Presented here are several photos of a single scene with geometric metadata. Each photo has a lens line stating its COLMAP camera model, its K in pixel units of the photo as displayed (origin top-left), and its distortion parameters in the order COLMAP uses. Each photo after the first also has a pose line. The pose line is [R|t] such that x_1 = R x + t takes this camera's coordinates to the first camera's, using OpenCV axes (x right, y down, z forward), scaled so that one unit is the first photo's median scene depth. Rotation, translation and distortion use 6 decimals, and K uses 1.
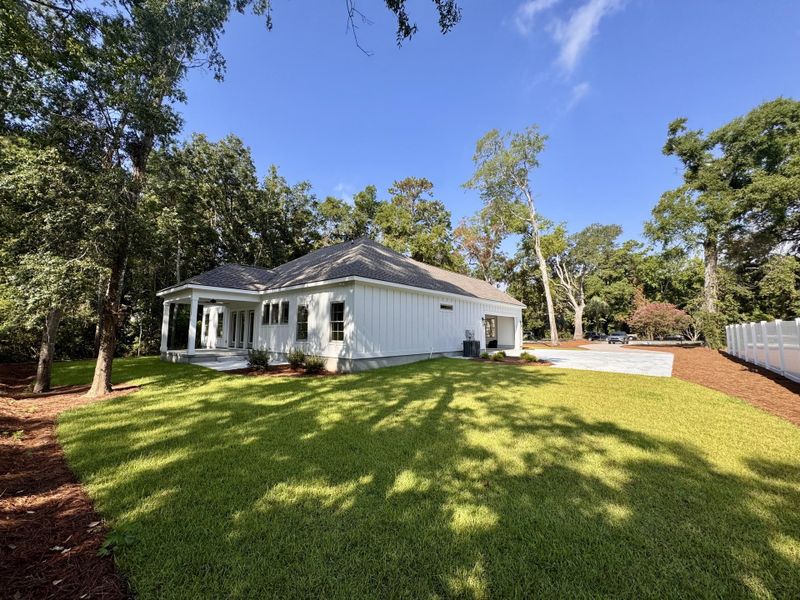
lens RADIAL K [[320.5, 0, 398.3], [0, 320.5, 299.5], [0, 0, 1]] dist [-0.001047, -0.000175]
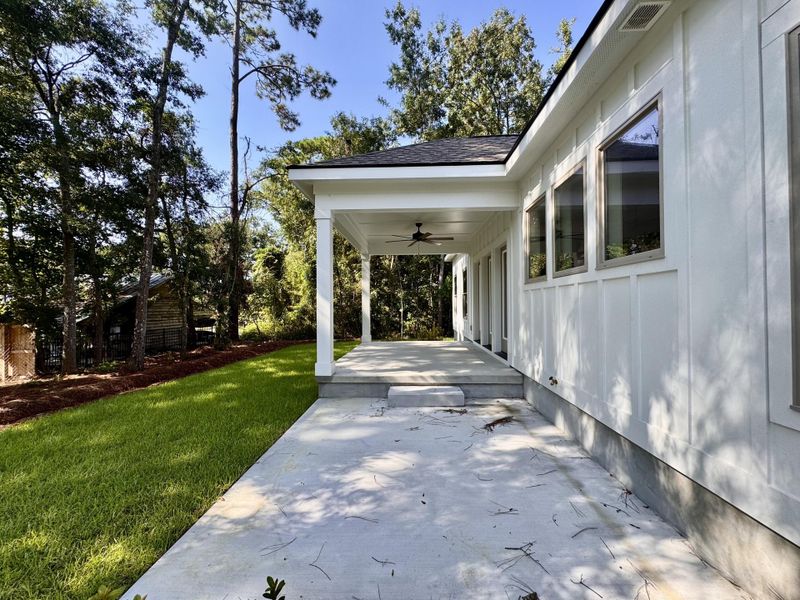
lens RADIAL K [[320.5, 0, 398.3], [0, 320.5, 299.5], [0, 0, 1]] dist [-0.001047, -0.000175]
pose [[0.621971, -0.021999, -0.782731, -0.308926], [0.090698, 0.994901, 0.044108, 0.079986], [0.777770, -0.098426, 0.620795, 0.826236]]
